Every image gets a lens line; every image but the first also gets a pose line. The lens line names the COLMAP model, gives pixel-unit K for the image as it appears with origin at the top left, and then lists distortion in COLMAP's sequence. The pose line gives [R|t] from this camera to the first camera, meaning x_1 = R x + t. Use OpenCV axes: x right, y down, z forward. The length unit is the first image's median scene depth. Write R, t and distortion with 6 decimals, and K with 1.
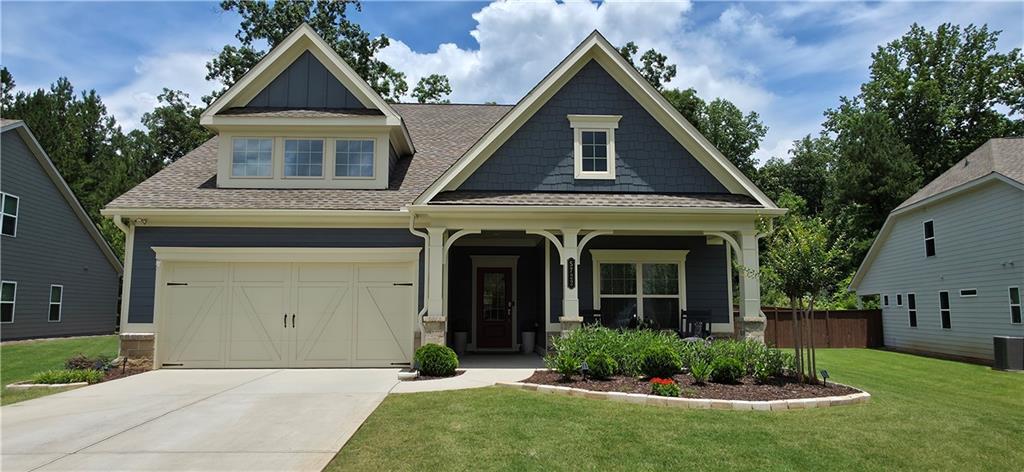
lens RADIAL K [[605.3, 0, 512.2], [0, 605.3, 258.6], [0, 0, 1]] dist [0.001849, -0.001281]
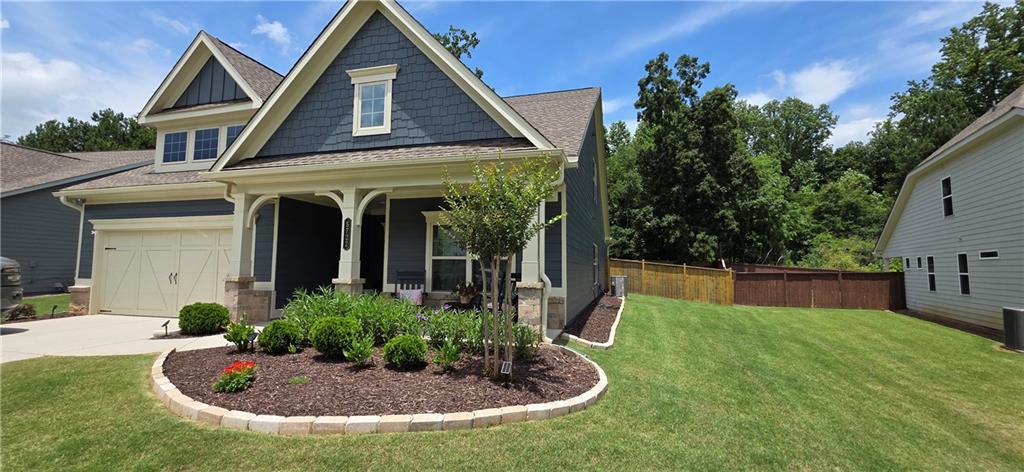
lens RADIAL K [[408.5, 0, 513.1], [0, 408.5, 239.5], [0, 0, 1]] dist [-0.001311, 0.000066]
pose [[0.953228, -0.014033, -0.301925, 0.475369], [0.018119, 0.999778, 0.010736, 0.026950], [0.301707, -0.015704, 0.953271, 0.396299]]
